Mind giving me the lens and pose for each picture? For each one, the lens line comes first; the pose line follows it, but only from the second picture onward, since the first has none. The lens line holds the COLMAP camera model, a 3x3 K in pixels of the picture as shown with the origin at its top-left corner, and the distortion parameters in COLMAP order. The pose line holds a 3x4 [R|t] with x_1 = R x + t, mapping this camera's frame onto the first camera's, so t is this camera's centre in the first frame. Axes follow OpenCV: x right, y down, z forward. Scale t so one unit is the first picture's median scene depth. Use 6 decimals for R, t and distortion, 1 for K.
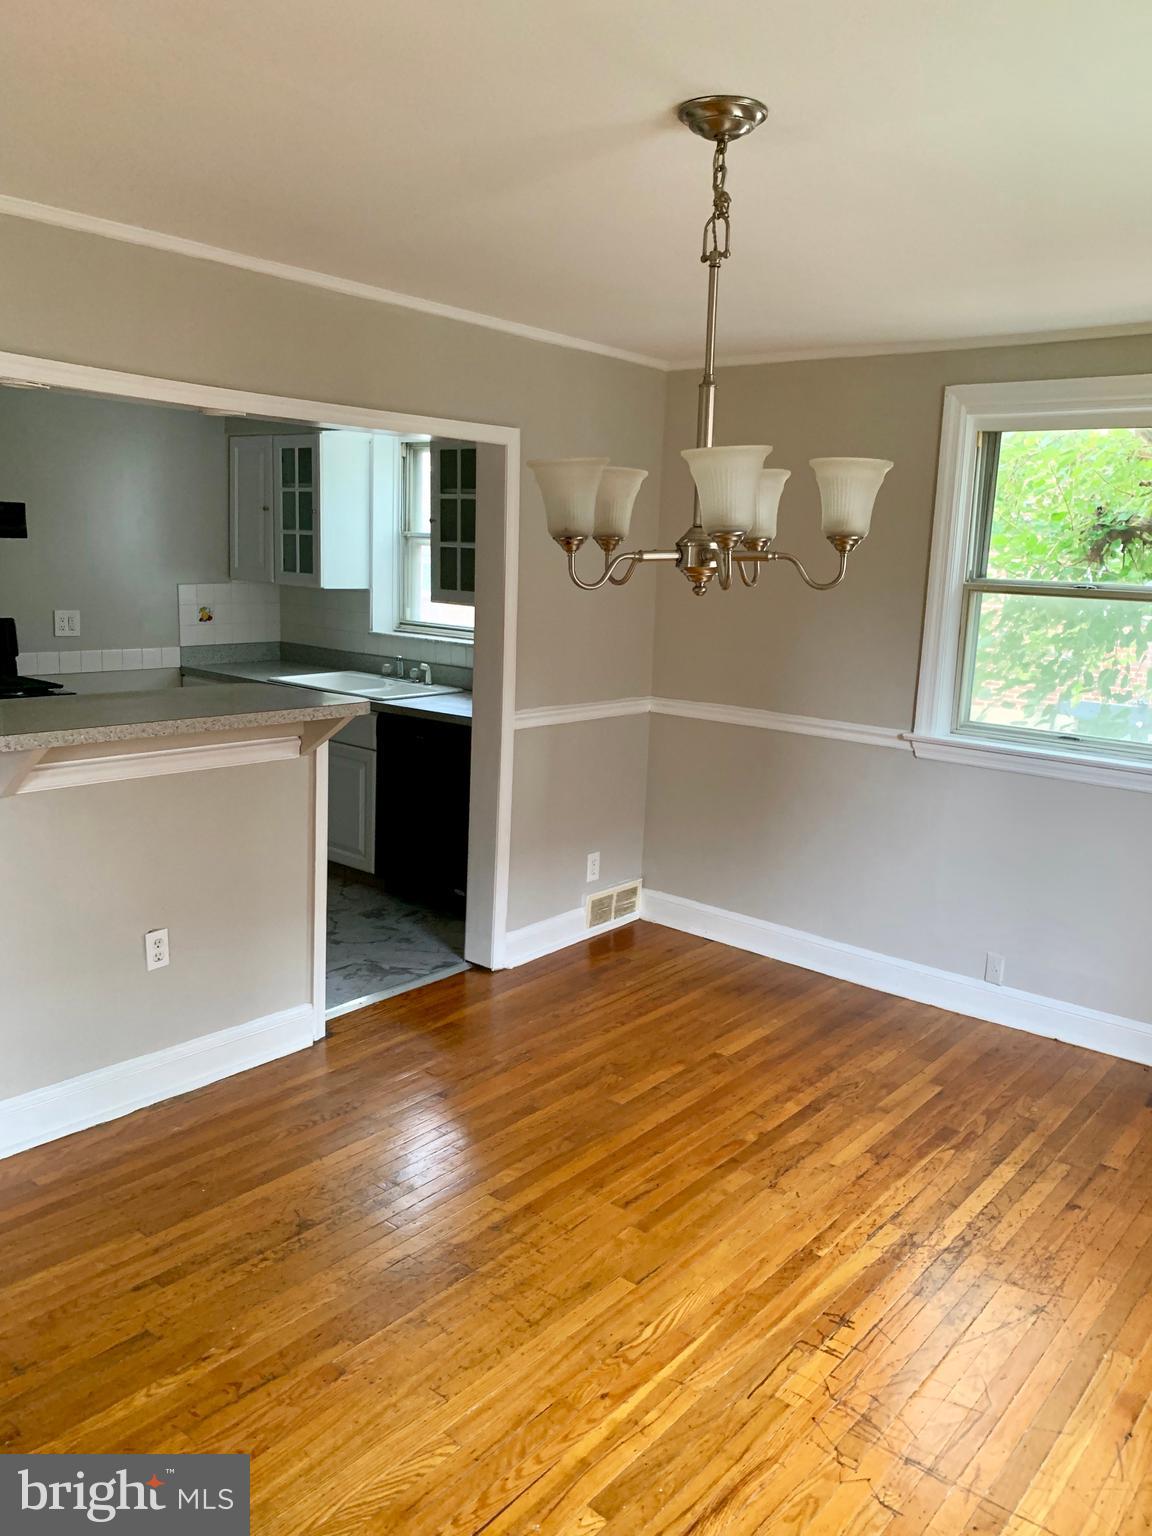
lens RADIAL K [[1177.1, 0, 570.3], [0, 1177.1, 759.7], [0, 0, 1]] dist [0.059942, -0.056242]
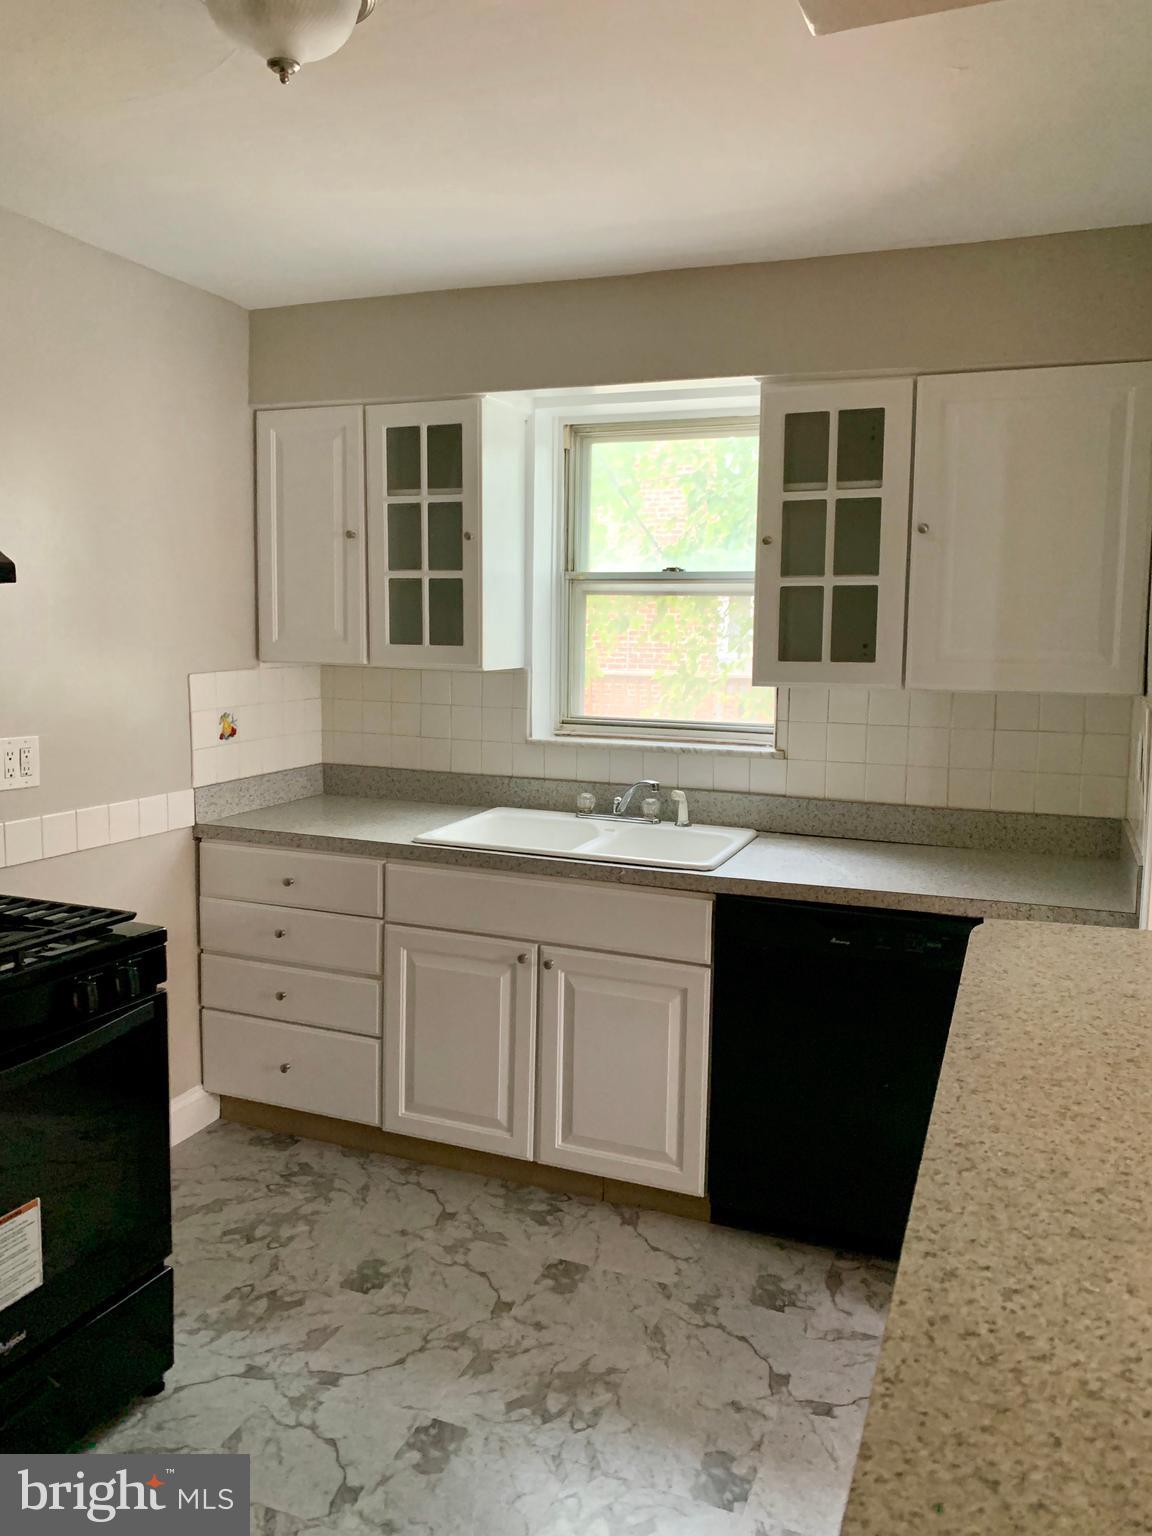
lens RADIAL K [[1177.1, 0, 570.3], [0, 1177.1, 759.7], [0, 0, 1]] dist [0.059942, -0.056242]
pose [[0.954664, -0.062841, 0.290976, -0.347344], [0.079650, 0.995748, -0.046277, -0.075024], [-0.286831, 0.067355, 0.955610, 0.465407]]
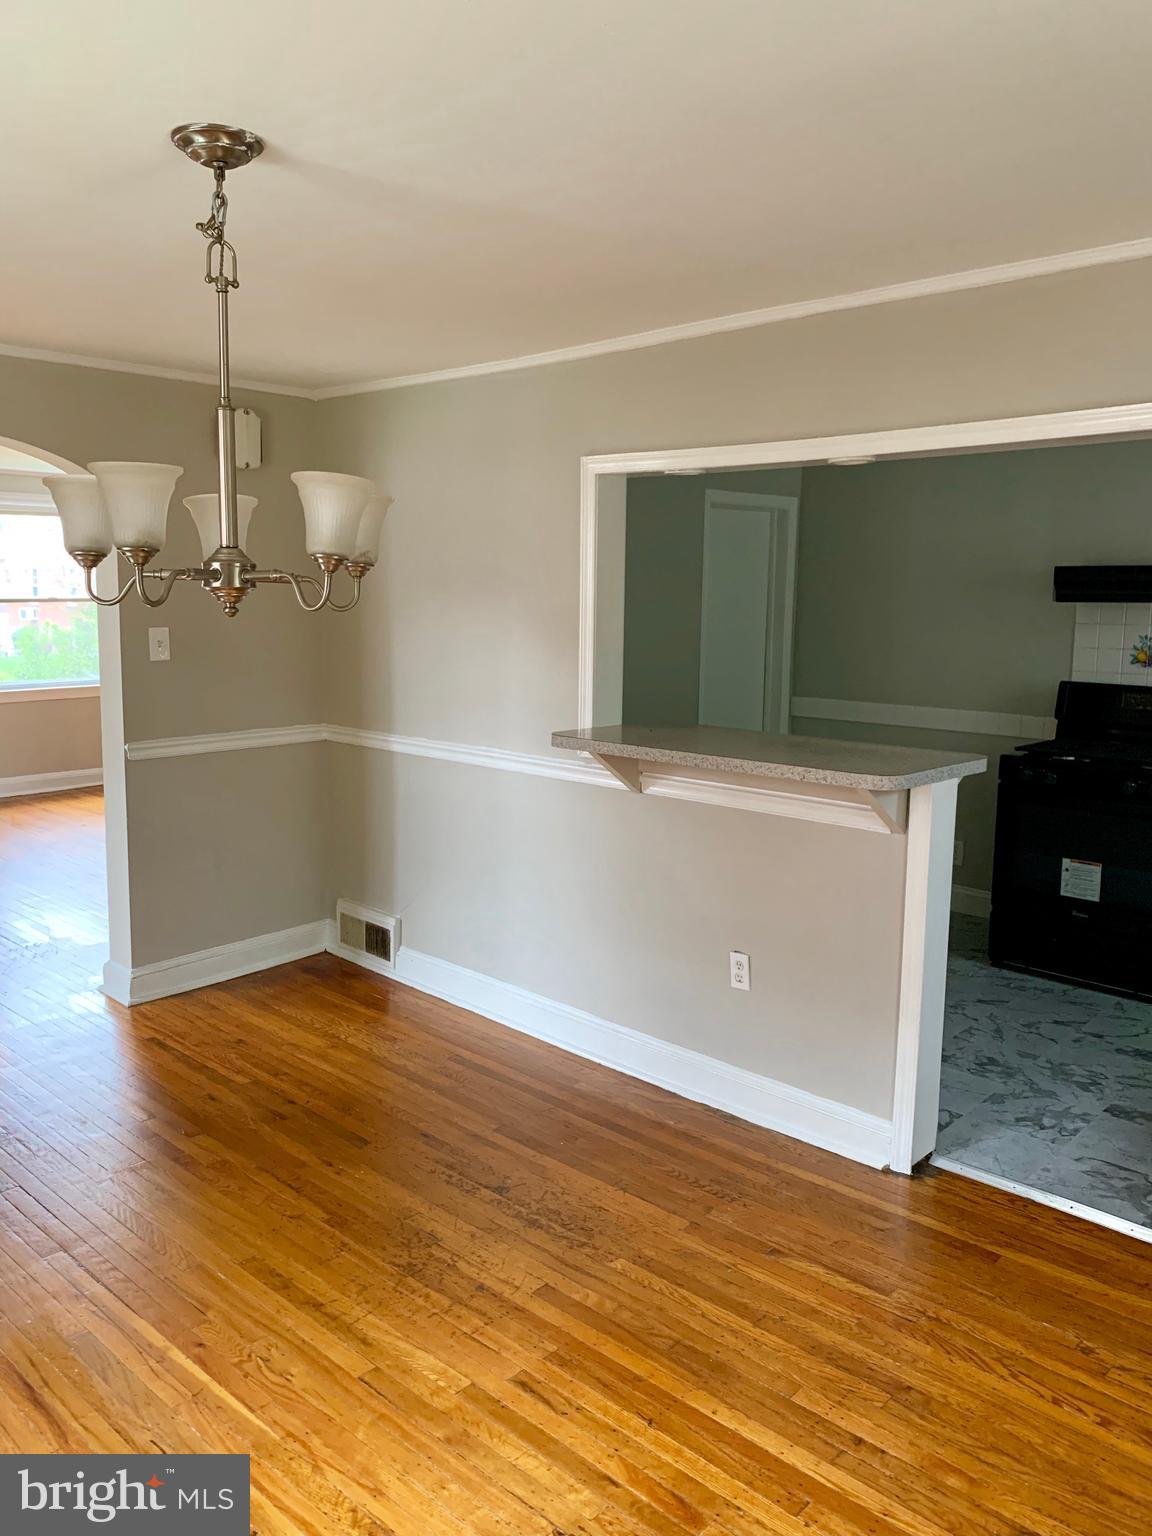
lens RADIAL K [[1177.1, 0, 570.3], [0, 1177.1, 759.7], [0, 0, 1]] dist [0.059942, -0.056242]
pose [[-0.053293, 0.104982, -0.993045, 0.417113], [-0.184071, 0.976384, 0.113099, -0.070889], [0.981467, 0.188819, -0.032710, 0.507623]]
